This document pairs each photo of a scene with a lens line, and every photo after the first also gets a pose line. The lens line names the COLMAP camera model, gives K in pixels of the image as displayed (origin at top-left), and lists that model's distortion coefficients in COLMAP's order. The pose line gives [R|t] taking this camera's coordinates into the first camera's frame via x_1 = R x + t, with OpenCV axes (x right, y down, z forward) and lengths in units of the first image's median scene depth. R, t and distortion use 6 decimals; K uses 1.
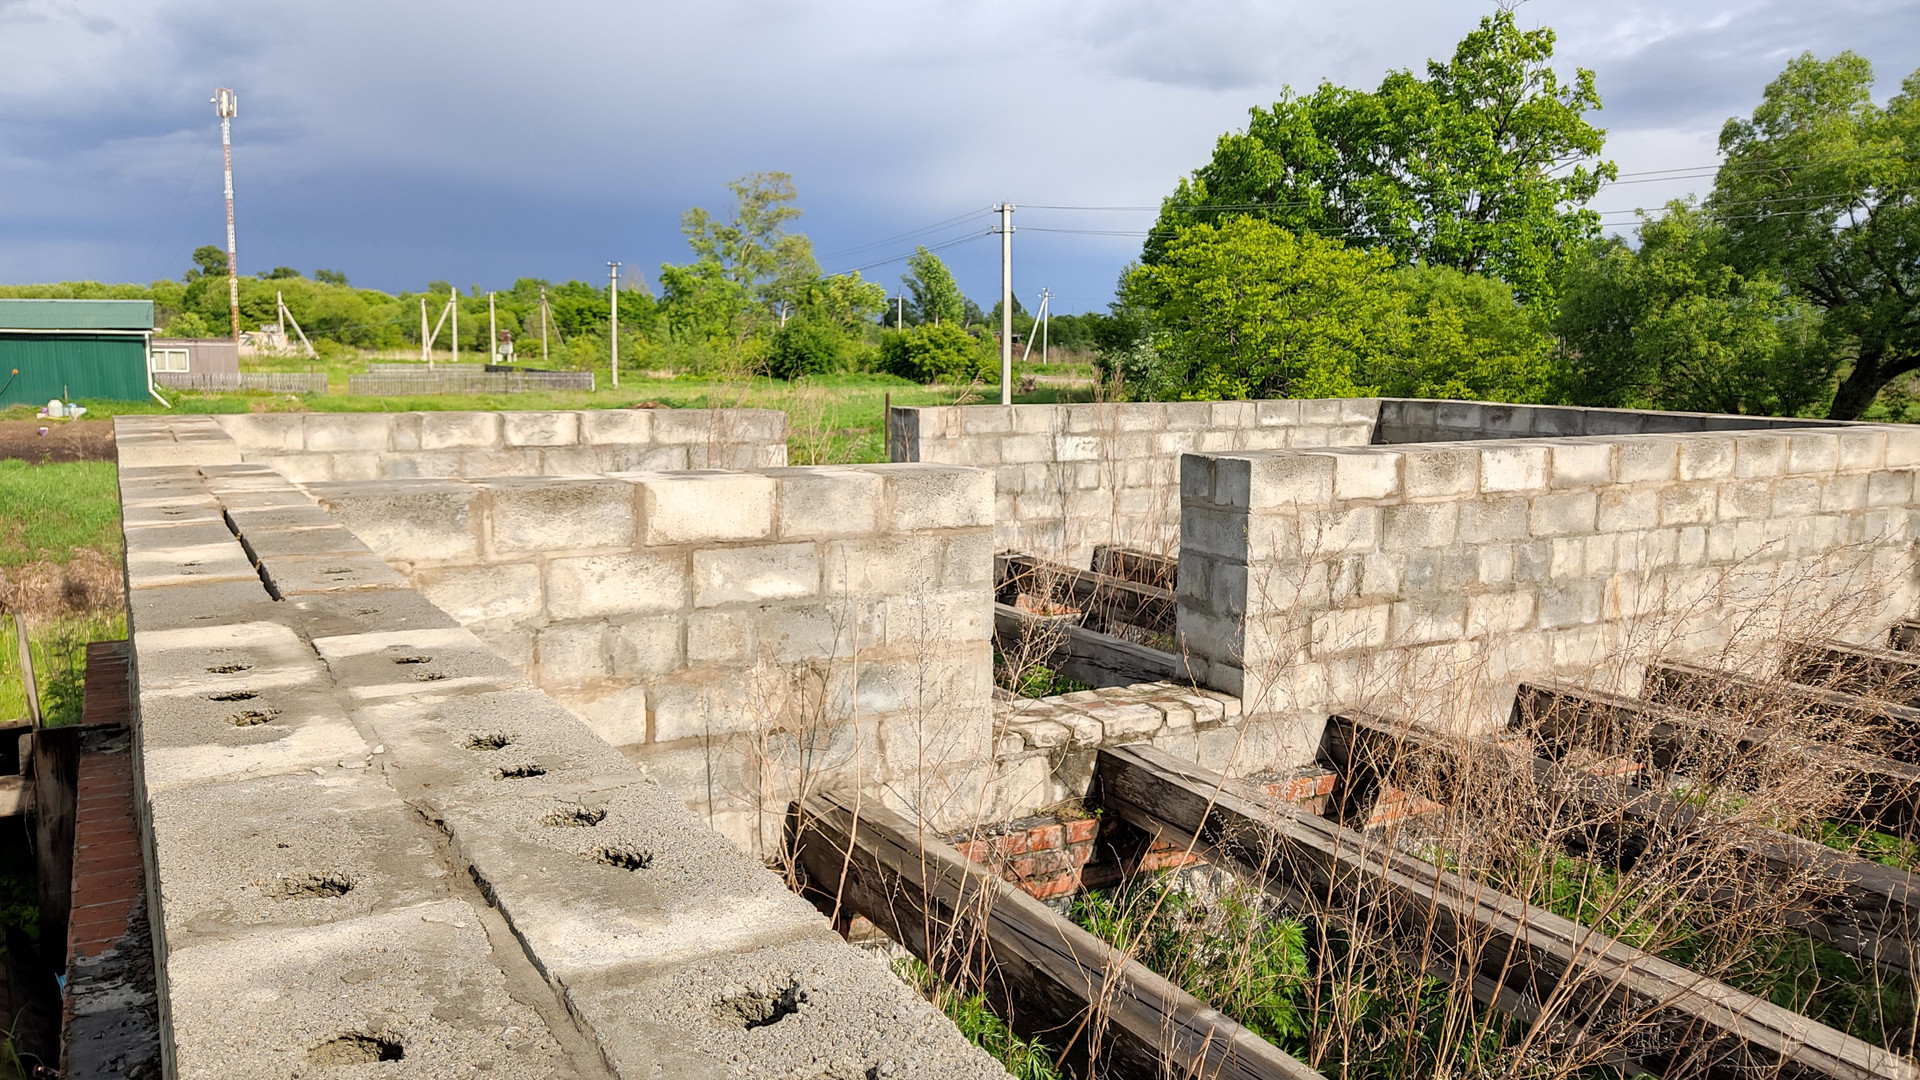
lens RADIAL K [[1417.3, 0, 960.0], [0, 1417.3, 540.0], [0, 0, 1]] dist [0.112451, -0.202831]
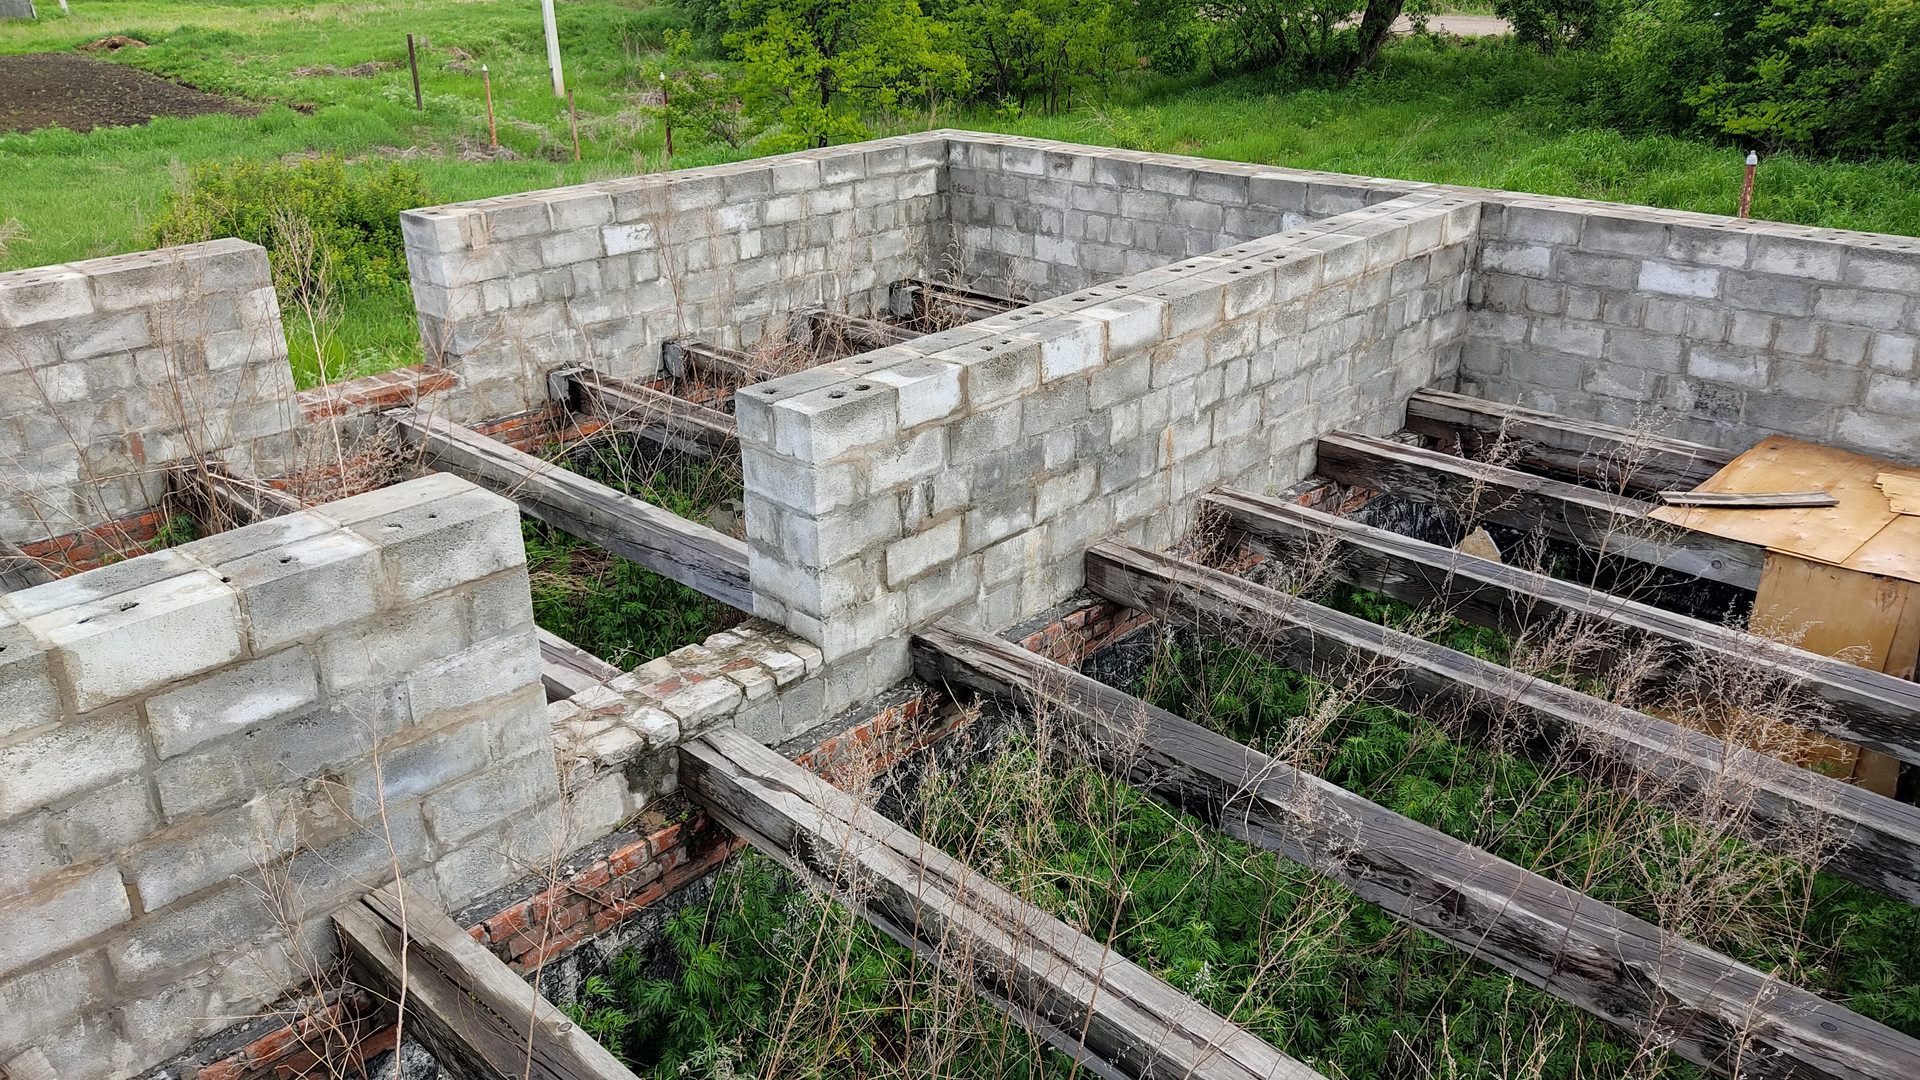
lens RADIAL K [[1417.3, 0, 960.0], [0, 1417.3, 540.0], [0, 0, 1]] dist [0.112451, -0.202831]
pose [[0.957911, -0.132933, 0.254431, 0.047725], [0.060390, 0.959801, 0.274106, -0.205184], [-0.280641, -0.247204, 0.927432, 0.086892]]
